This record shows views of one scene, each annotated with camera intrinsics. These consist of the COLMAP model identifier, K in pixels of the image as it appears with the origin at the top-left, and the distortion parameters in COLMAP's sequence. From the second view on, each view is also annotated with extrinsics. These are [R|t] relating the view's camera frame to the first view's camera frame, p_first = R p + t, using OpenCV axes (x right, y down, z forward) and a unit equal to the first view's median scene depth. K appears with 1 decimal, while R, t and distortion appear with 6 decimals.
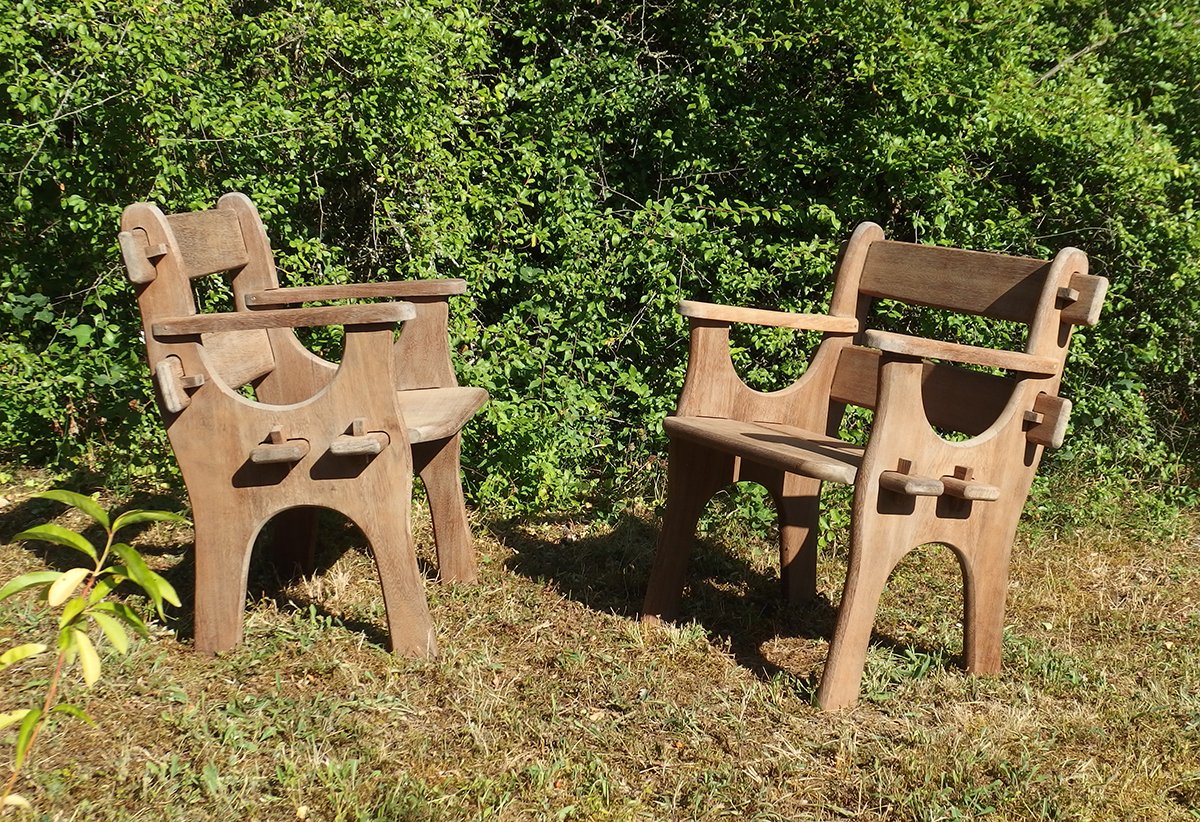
lens RADIAL K [[1797.1, 0, 569.8], [0, 1797.1, 471.5], [0, 0, 1]] dist [0.074035, 0.000000]
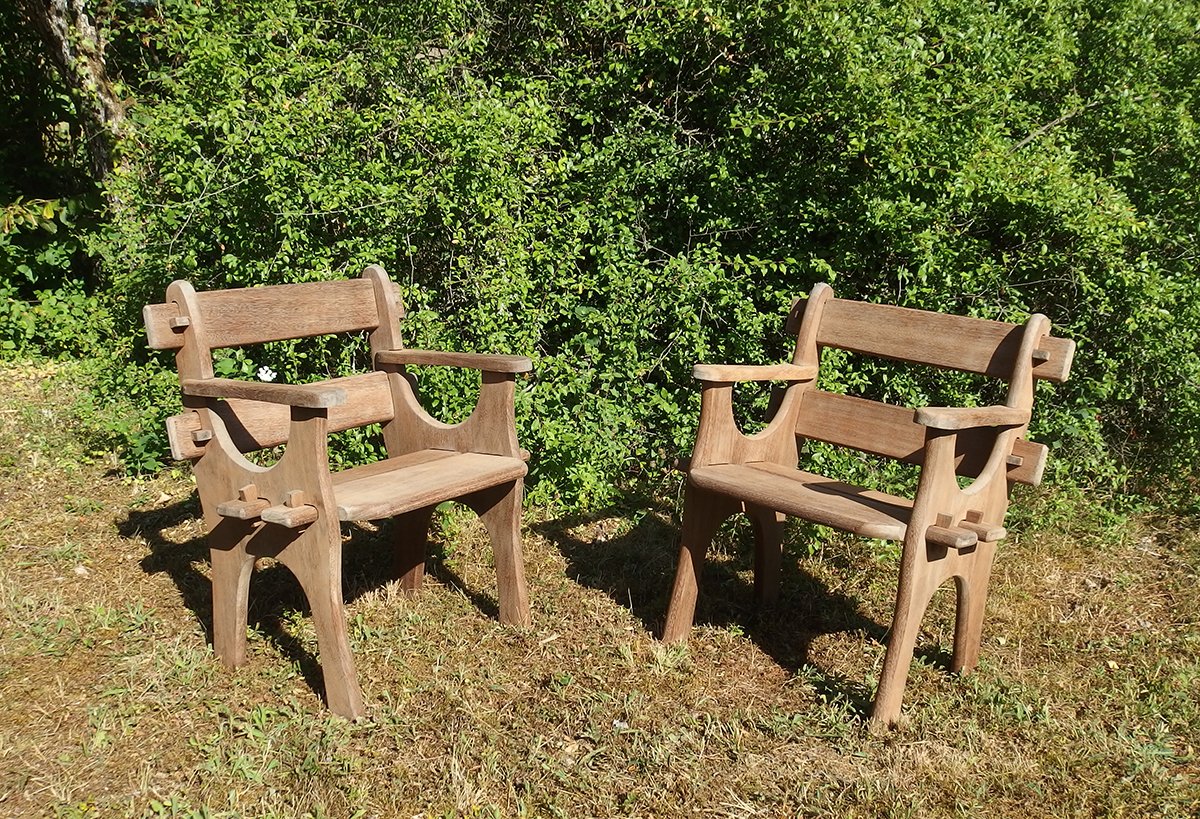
lens RADIAL K [[1175.9, 0, 546.2], [0, 1175.9, 444.6], [0, 0, 1]] dist [0.002955, 0.000000]
pose [[0.990350, 0.015242, -0.137747, 0.068497], [-0.007845, 0.998506, 0.054080, -0.065330], [0.138365, -0.052477, 0.988990, 0.198051]]
